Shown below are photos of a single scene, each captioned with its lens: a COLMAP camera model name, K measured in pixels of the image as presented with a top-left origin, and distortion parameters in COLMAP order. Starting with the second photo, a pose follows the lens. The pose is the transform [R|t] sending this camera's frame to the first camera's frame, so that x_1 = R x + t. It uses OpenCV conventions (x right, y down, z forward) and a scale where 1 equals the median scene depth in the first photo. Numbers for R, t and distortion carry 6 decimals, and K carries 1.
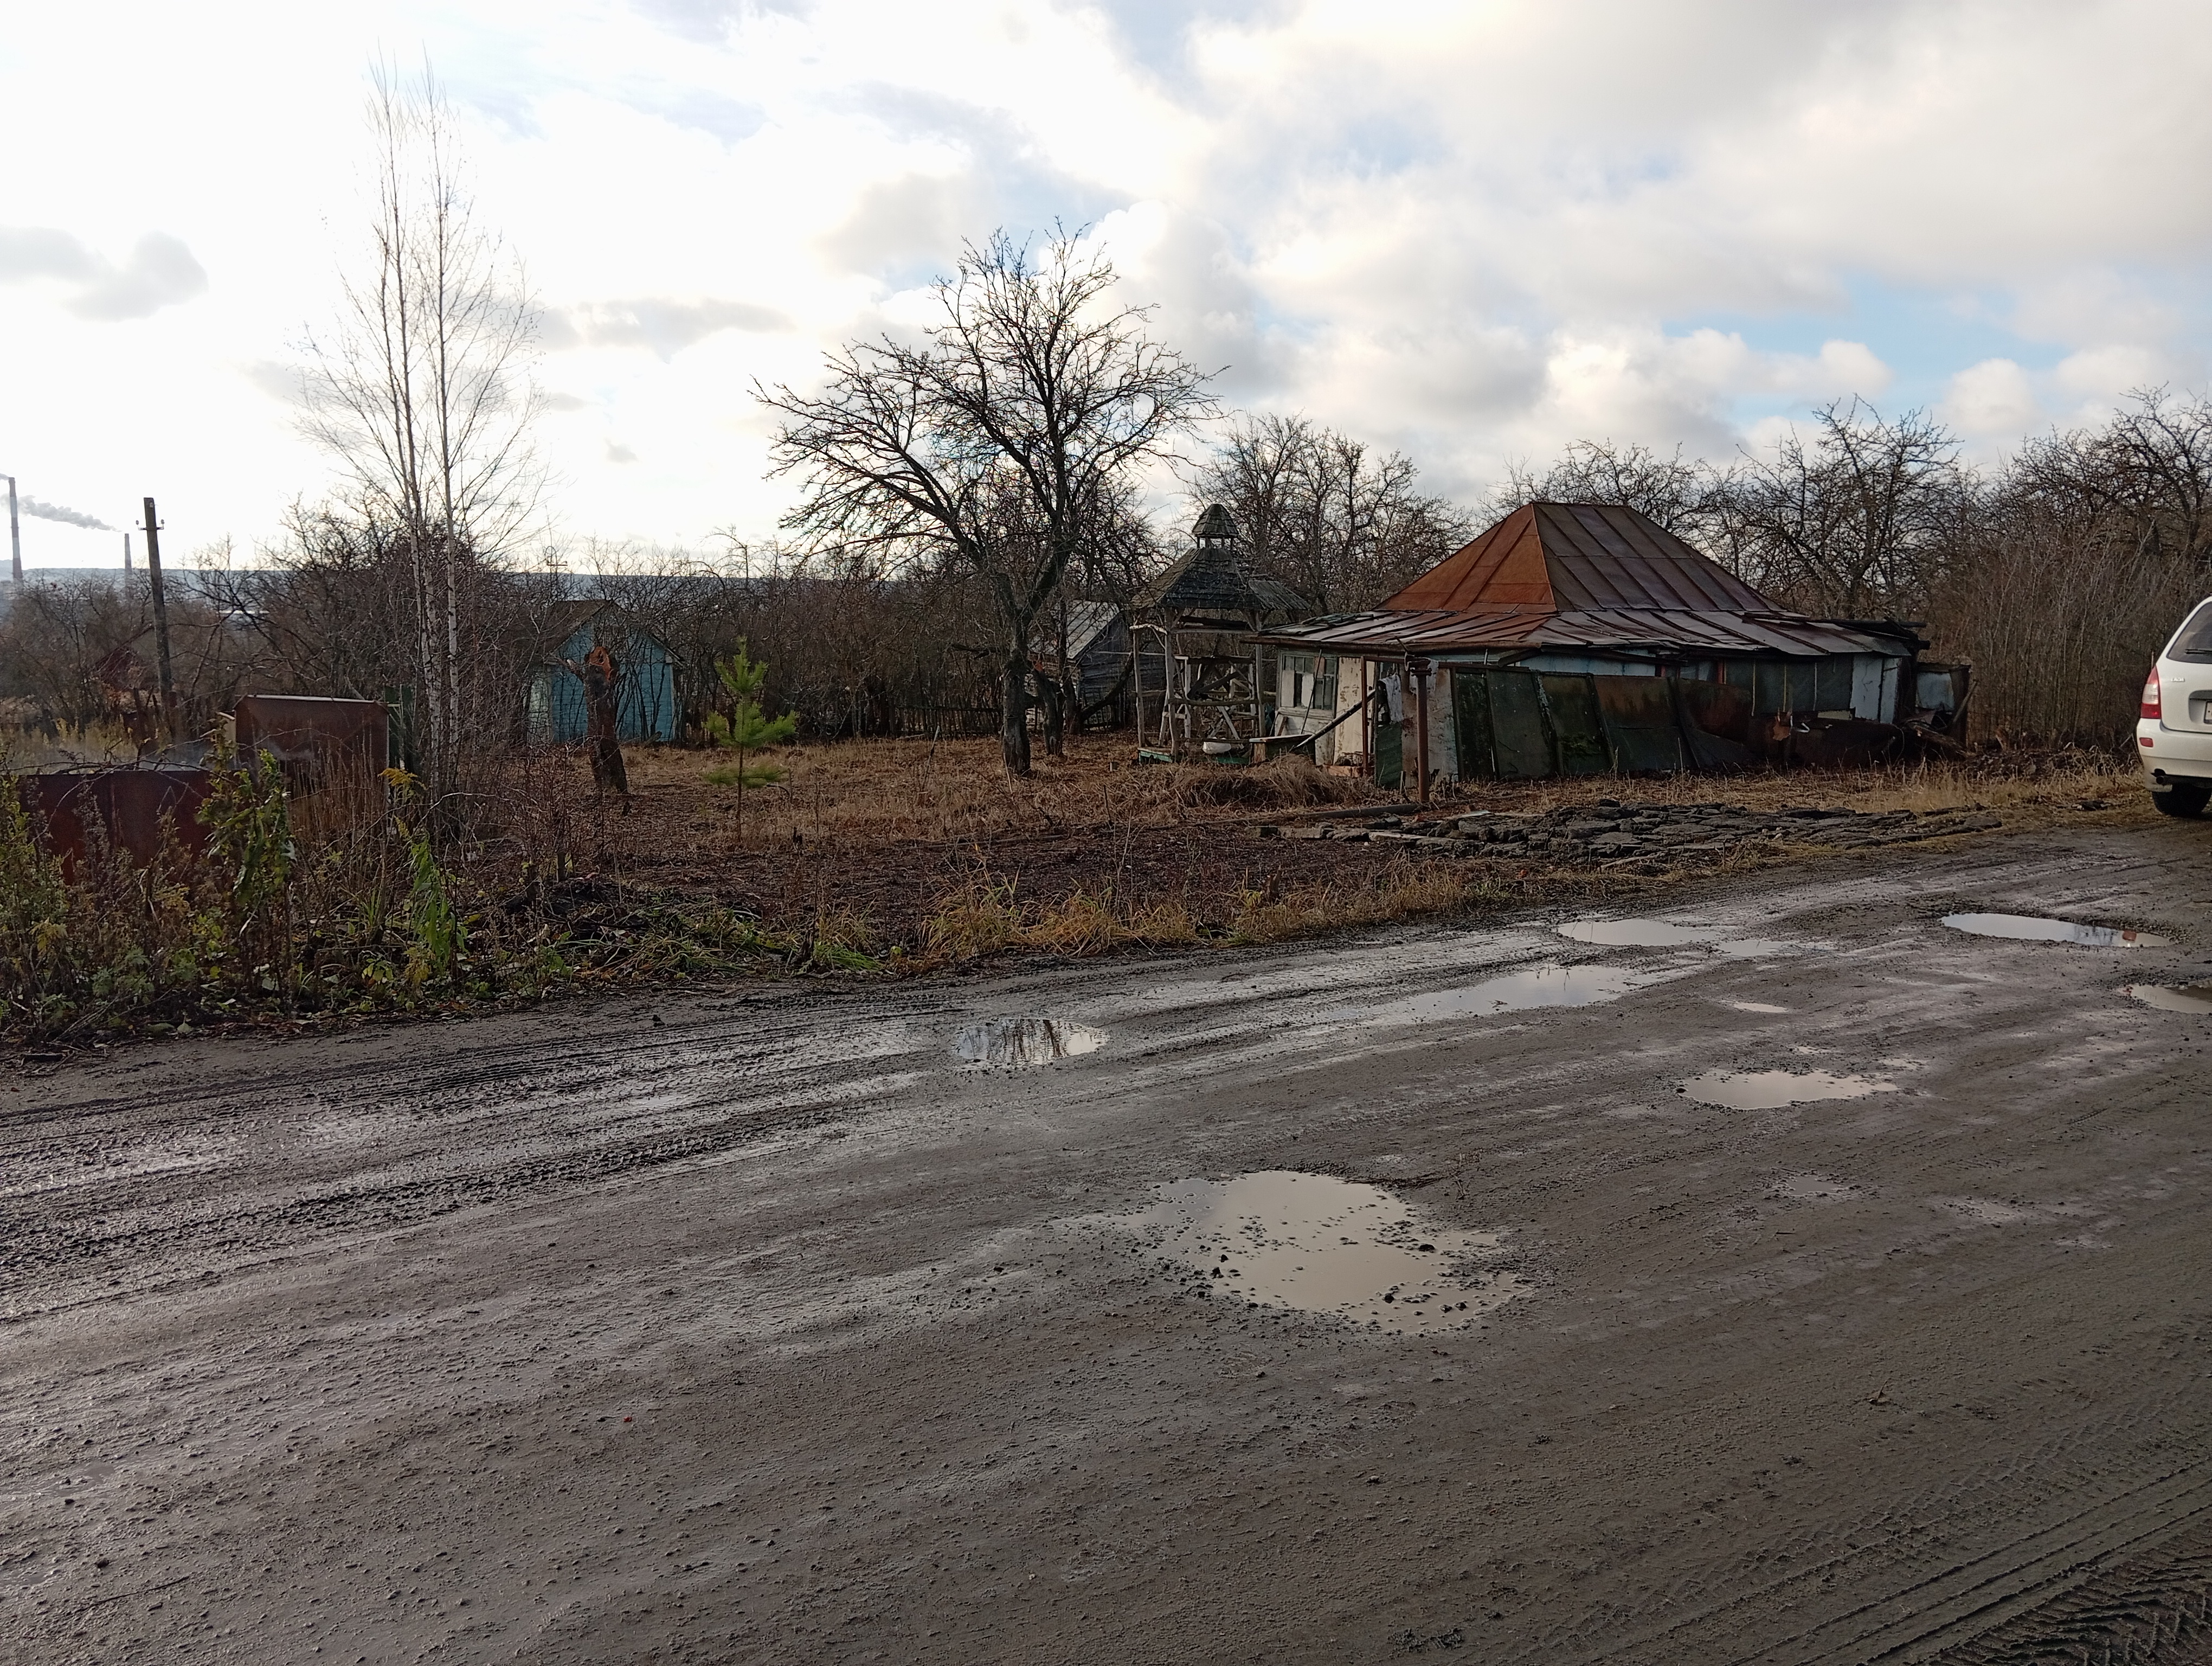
lens RADIAL K [[1781.2, 0, 1103.4], [0, 1781.2, 854.5], [0, 0, 1]] dist [0.090284, -0.167915]
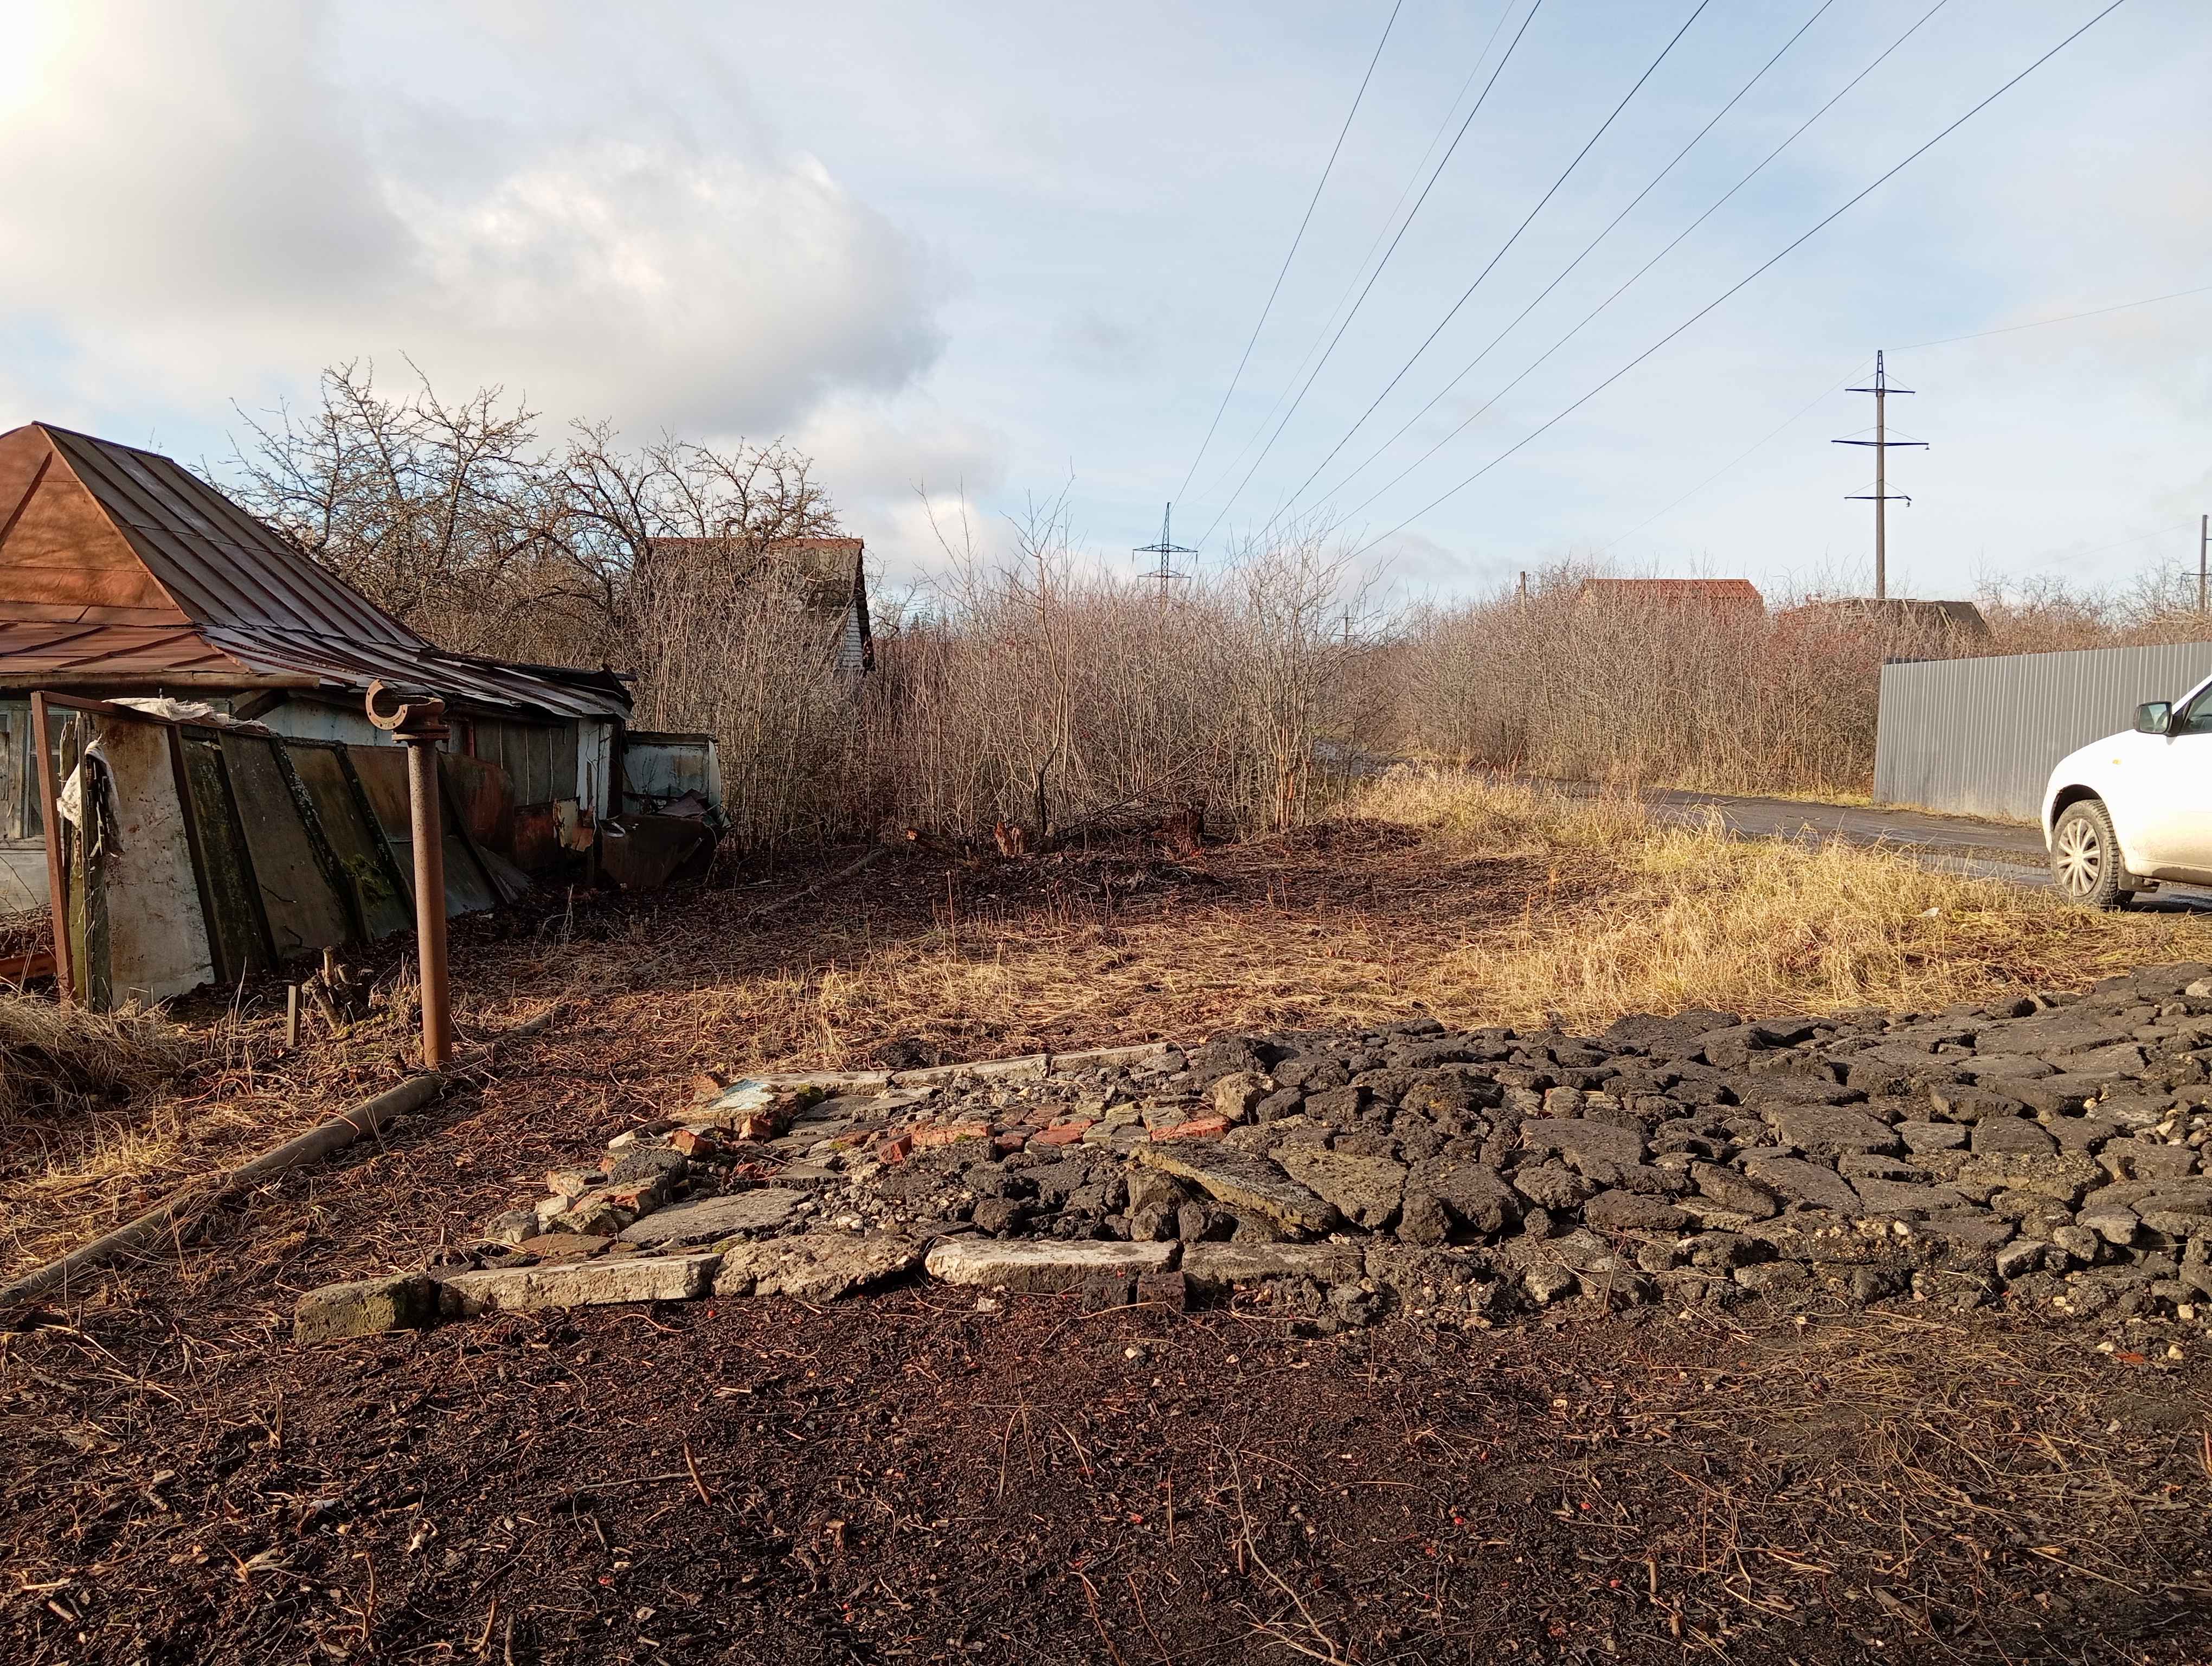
lens RADIAL K [[1781.2, 0, 1096.1], [0, 1781.2, 848.0], [0, 0, 1]] dist [0.090284, -0.167915]
pose [[0.533868, -0.046082, 0.844311, -0.051399], [0.084019, 0.996463, 0.001260, -0.046086], [-0.841383, 0.070265, 0.535852, 0.472153]]
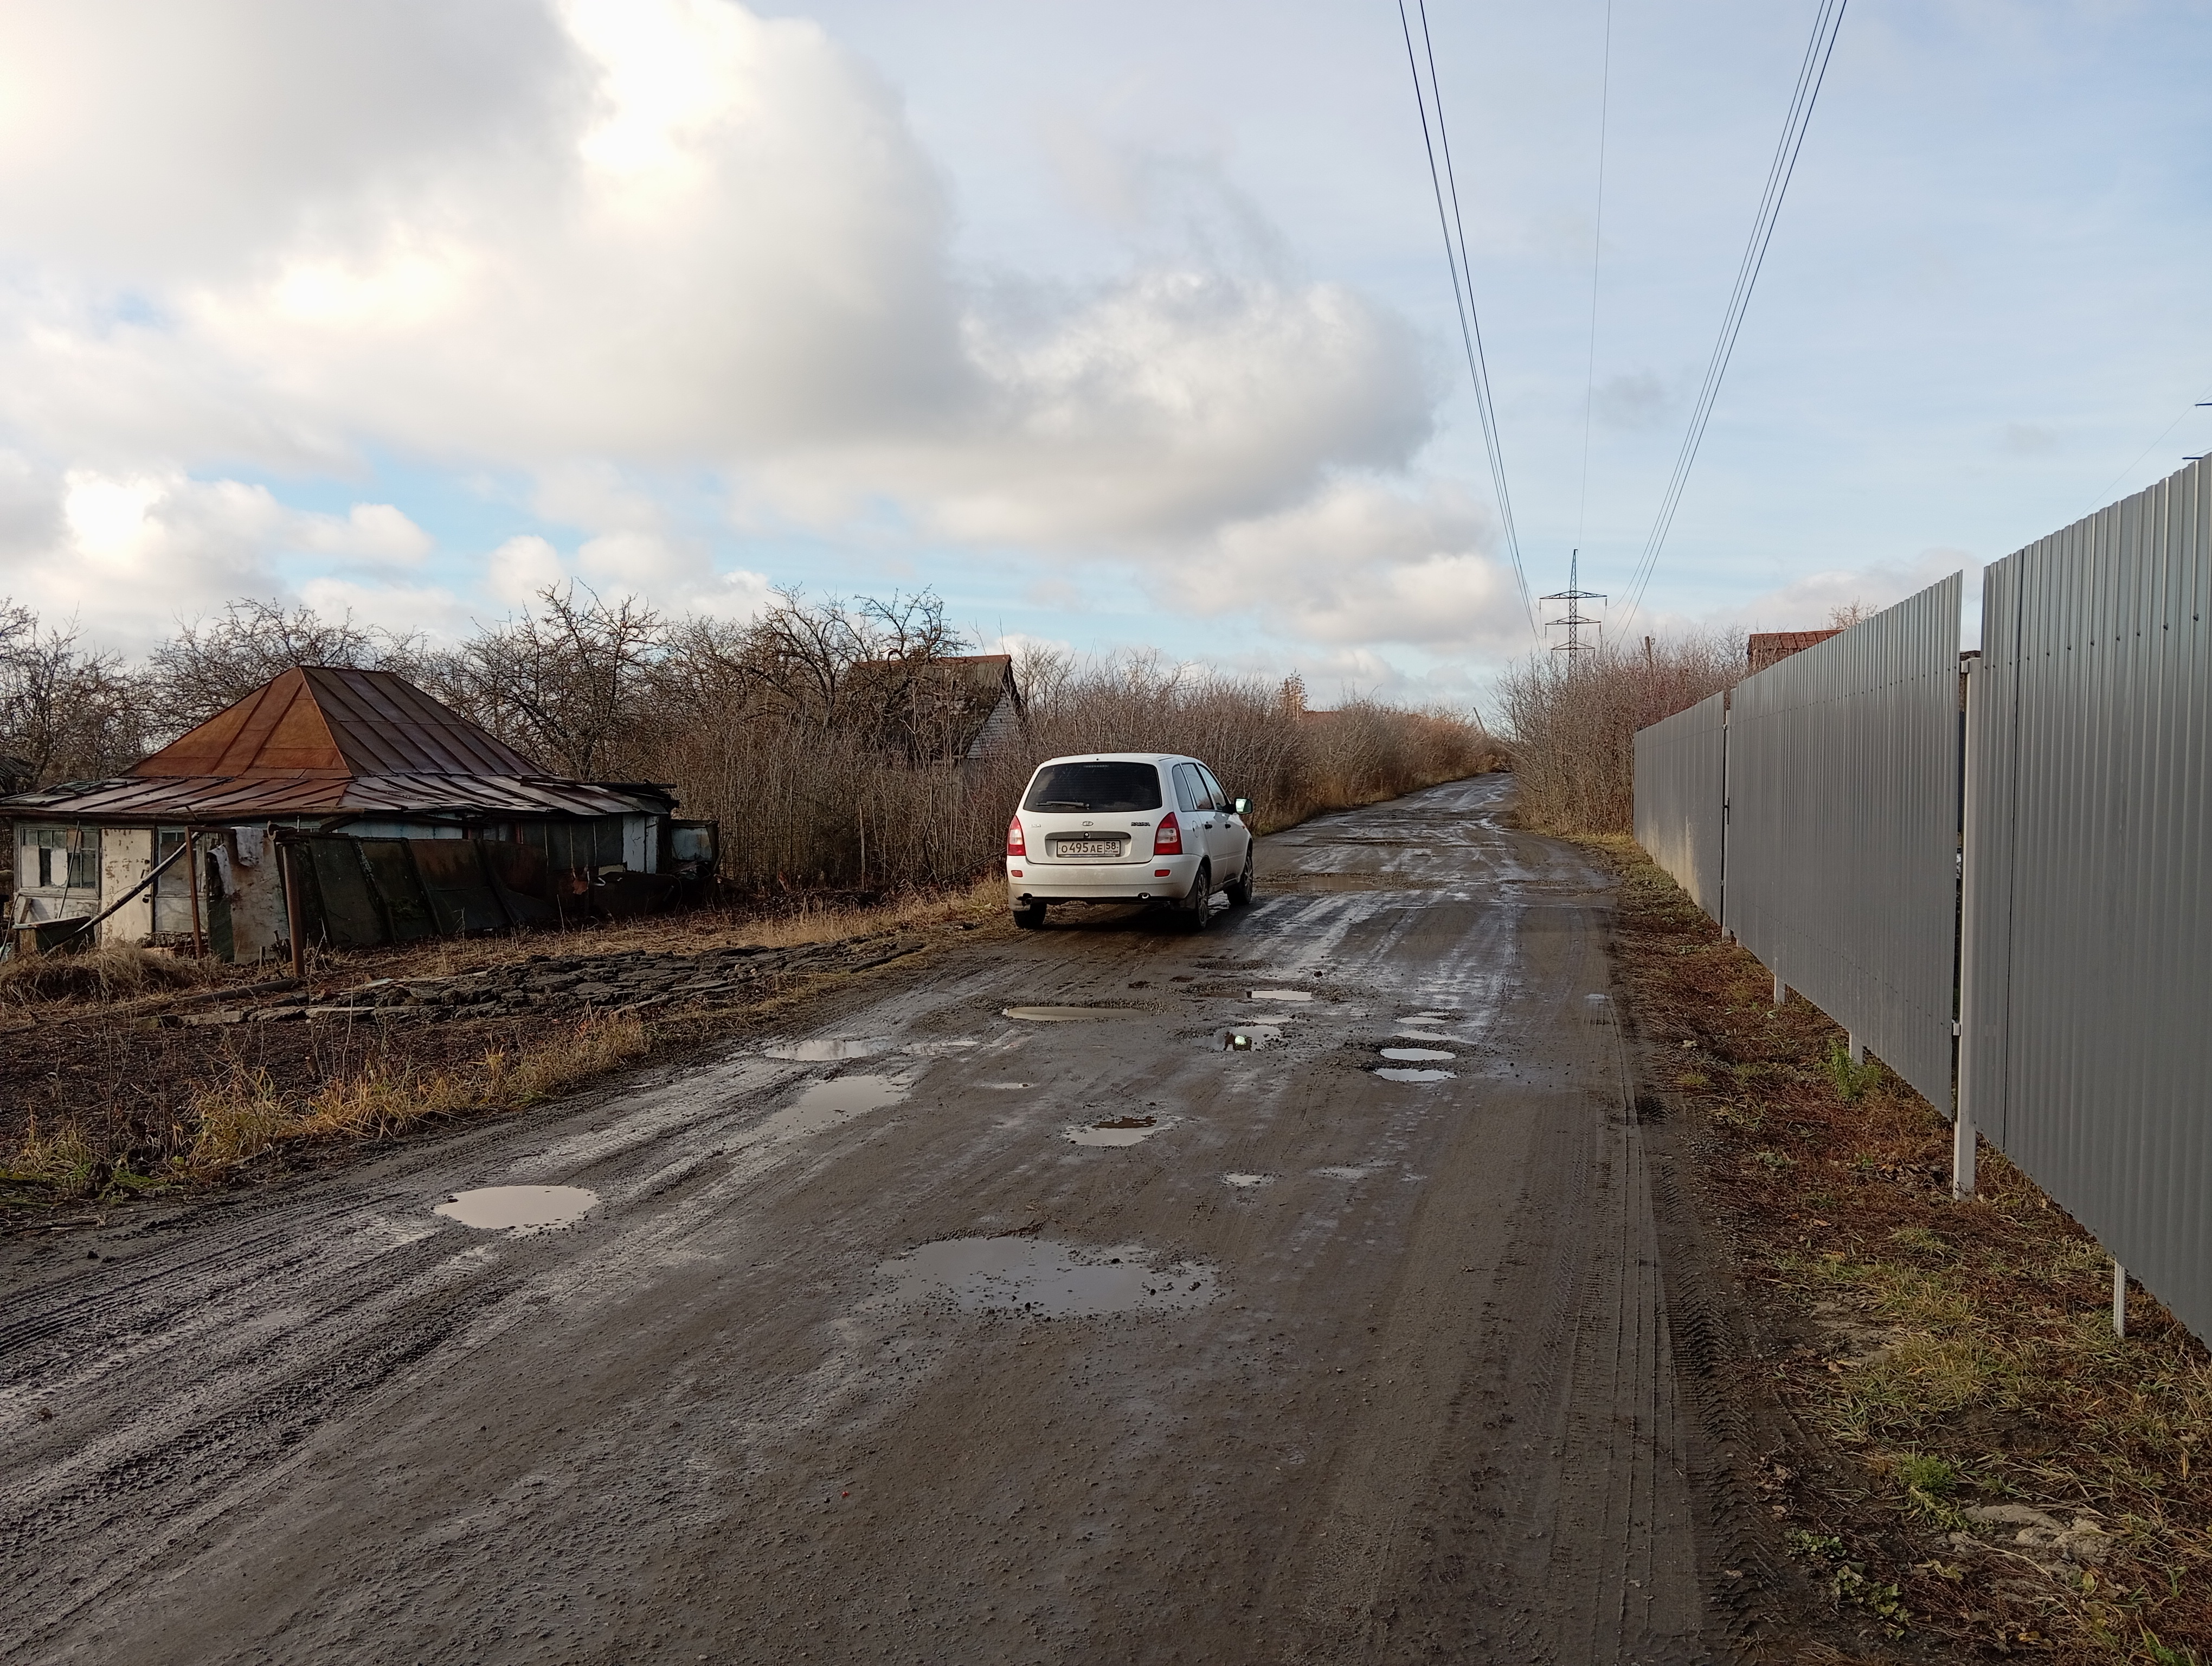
lens RADIAL K [[1781.2, 0, 1099.5], [0, 1781.2, 843.3], [0, 0, 1]] dist [0.090284, -0.167915]
pose [[0.737031, -0.036387, 0.674878, -0.107852], [0.100352, 0.993373, -0.056034, -0.002296], [-0.668367, 0.109024, 0.735799, -0.000178]]
